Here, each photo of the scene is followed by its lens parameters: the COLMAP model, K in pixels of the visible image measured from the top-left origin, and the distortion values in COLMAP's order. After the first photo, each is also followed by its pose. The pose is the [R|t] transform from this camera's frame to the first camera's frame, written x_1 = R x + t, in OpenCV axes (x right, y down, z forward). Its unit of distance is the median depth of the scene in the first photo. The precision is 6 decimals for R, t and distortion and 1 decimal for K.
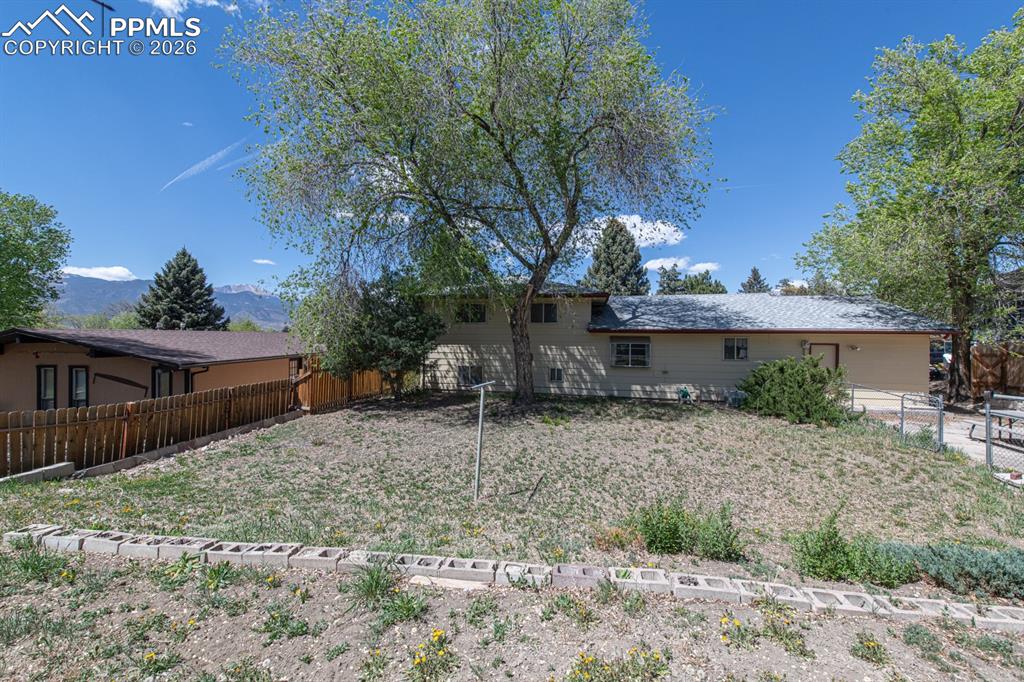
lens RADIAL K [[397.1, 0, 513.5], [0, 397.1, 337.4], [0, 0, 1]] dist [0.019059, -0.008423]
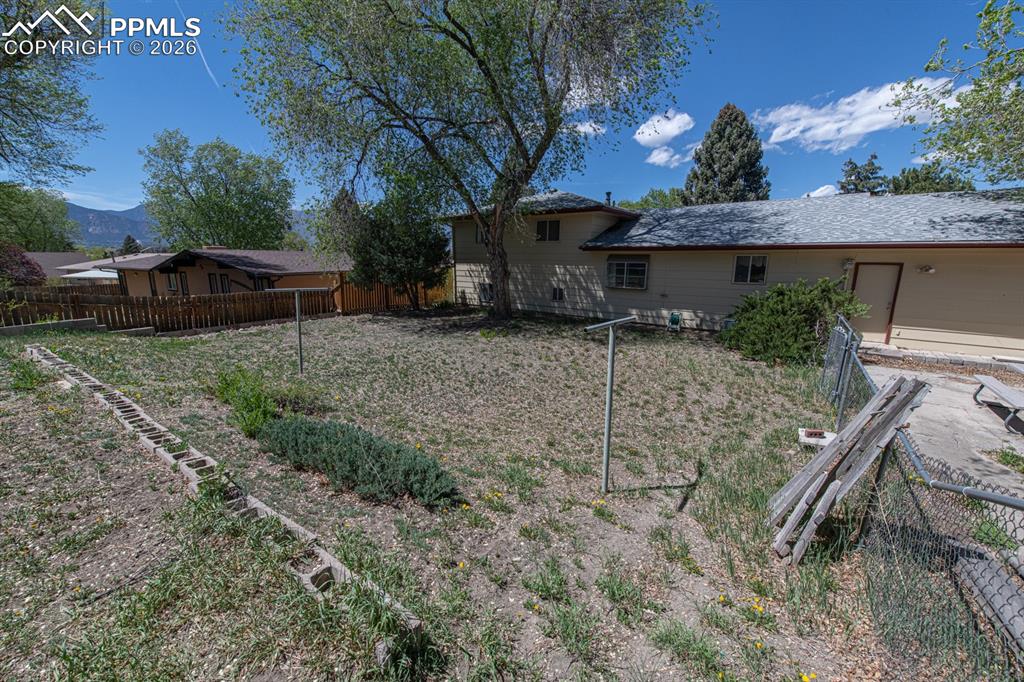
lens RADIAL K [[397.1, 0, 513.5], [0, 397.1, 337.4], [0, 0, 1]] dist [0.019059, -0.008423]
pose [[0.906181, 0.082612, -0.414743, 0.460499], [-0.002071, 0.981589, 0.190995, 0.010181], [0.422886, -0.172217, 0.889668, 0.052109]]
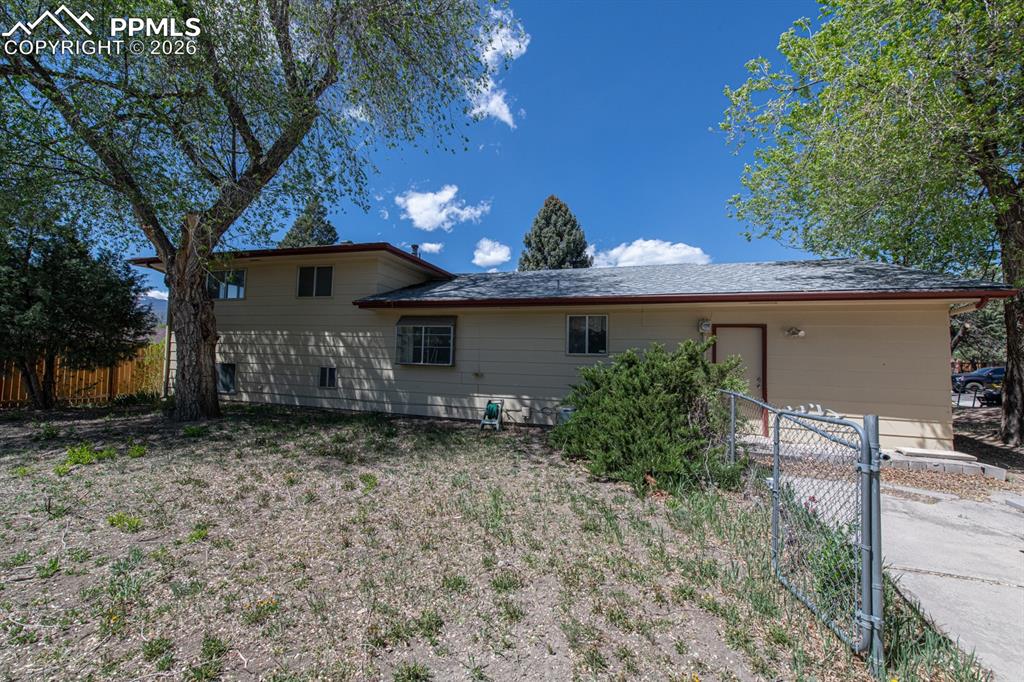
lens RADIAL K [[397.1, 0, 513.5], [0, 397.1, 337.4], [0, 0, 1]] dist [0.019059, -0.008423]
pose [[0.995934, 0.014975, -0.088830, 0.492900], [-0.020169, 0.998121, -0.057859, 0.065751], [0.087797, 0.059415, 0.994365, 0.418812]]
